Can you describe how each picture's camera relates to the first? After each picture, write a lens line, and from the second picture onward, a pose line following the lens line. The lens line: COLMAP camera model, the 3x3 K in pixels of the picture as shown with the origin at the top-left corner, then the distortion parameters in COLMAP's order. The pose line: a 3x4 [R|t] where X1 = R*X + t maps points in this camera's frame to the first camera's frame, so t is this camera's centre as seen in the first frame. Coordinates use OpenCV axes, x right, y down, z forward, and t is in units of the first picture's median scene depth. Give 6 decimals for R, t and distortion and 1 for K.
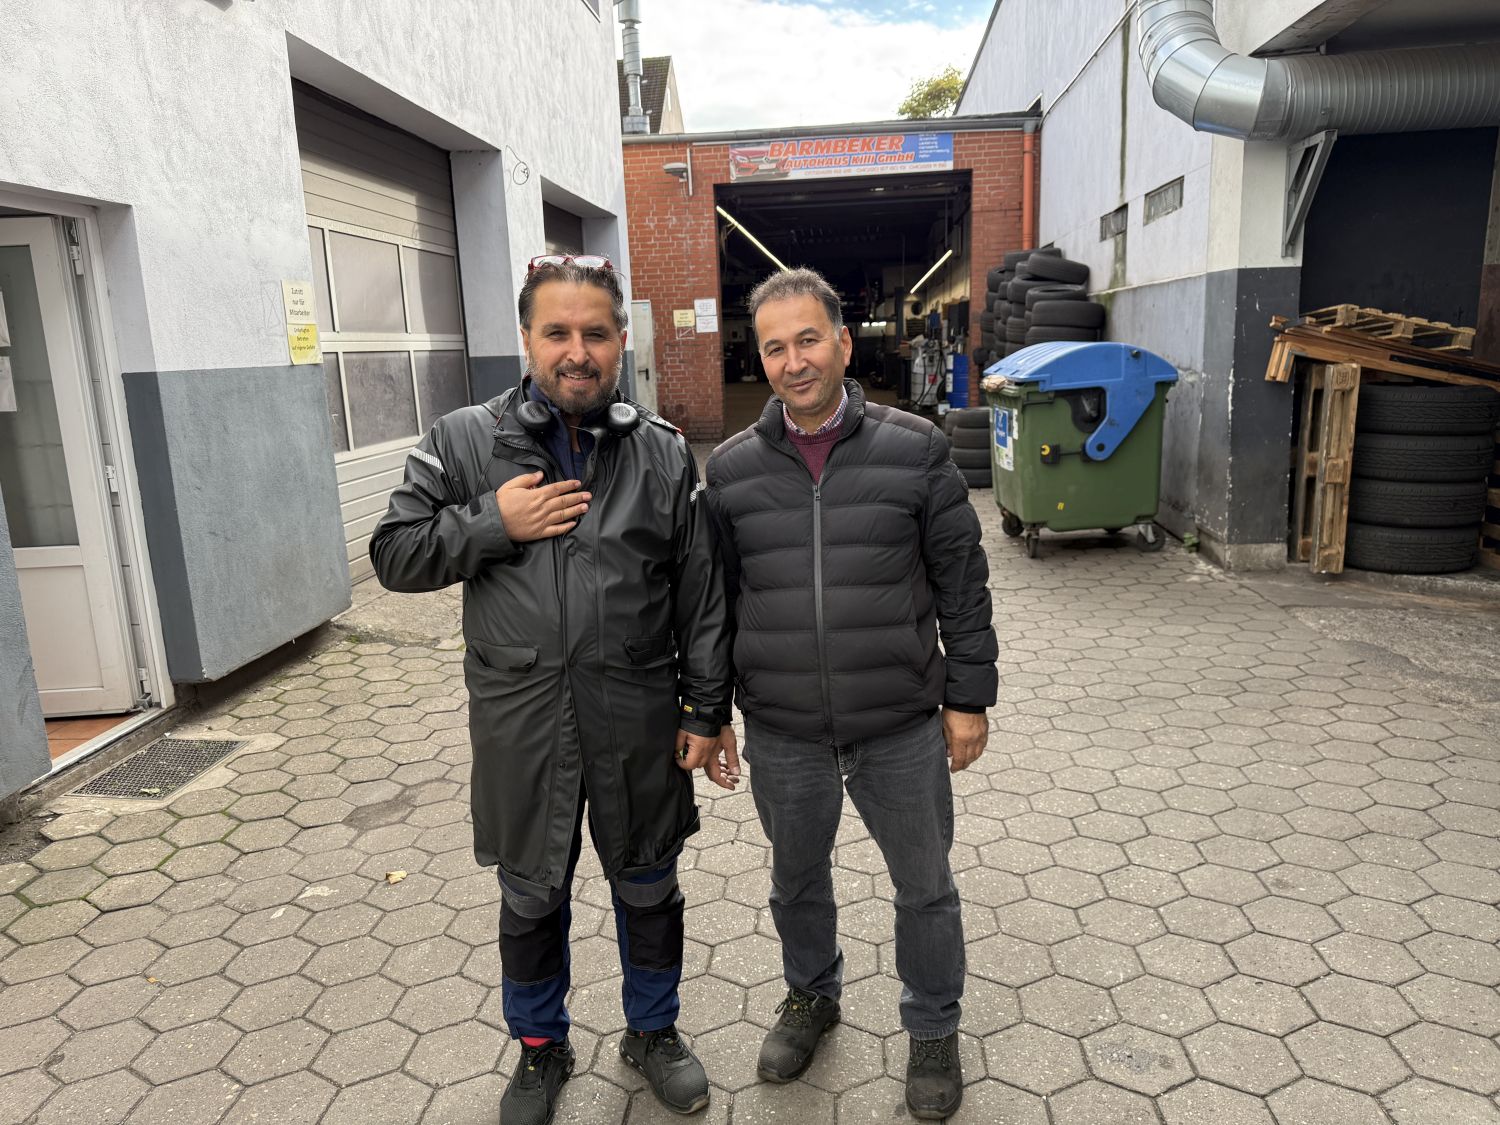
lens RADIAL K [[1025.4, 0, 750.0], [0, 1025.4, 562.5], [0, 0, 1]] dist [0.068549, -0.089199]
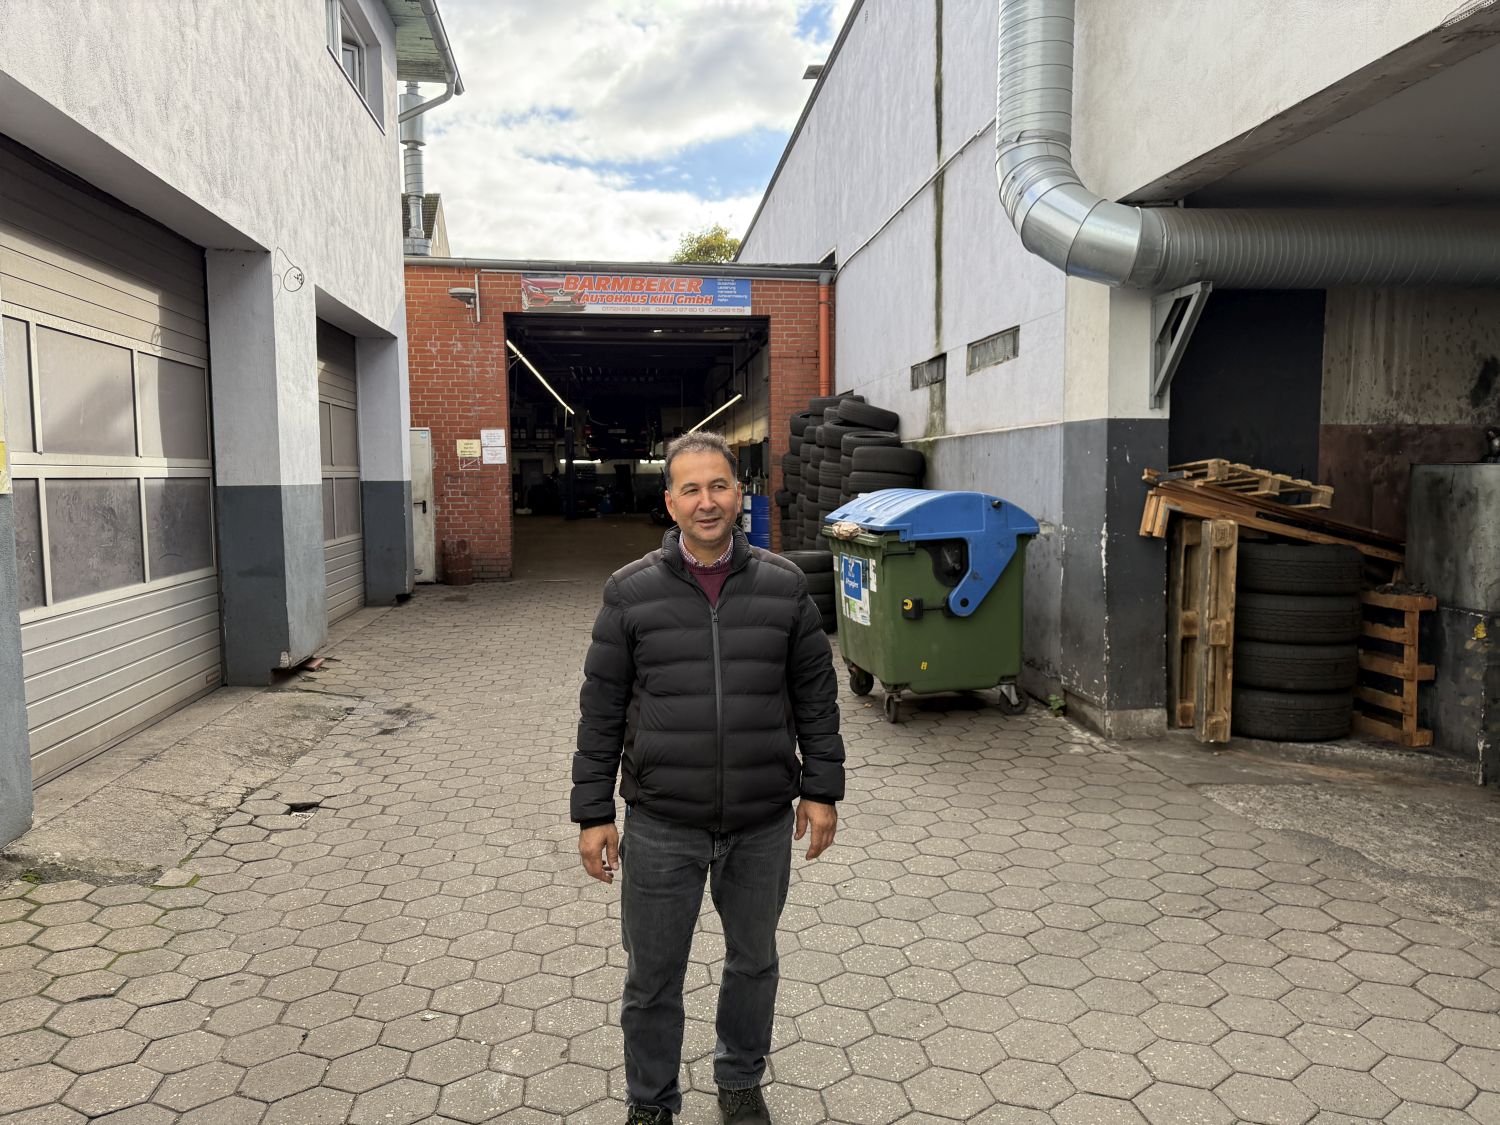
lens RADIAL K [[1067.9, 0, 758.4], [0, 1067.9, 566.9], [0, 0, 1]] dist [0.083199, -0.100413]
pose [[0.978379, 0.010420, 0.206556, -0.037873], [0.016398, 0.991677, -0.127701, -0.024299], [-0.206167, 0.128327, 0.970066, 0.108867]]
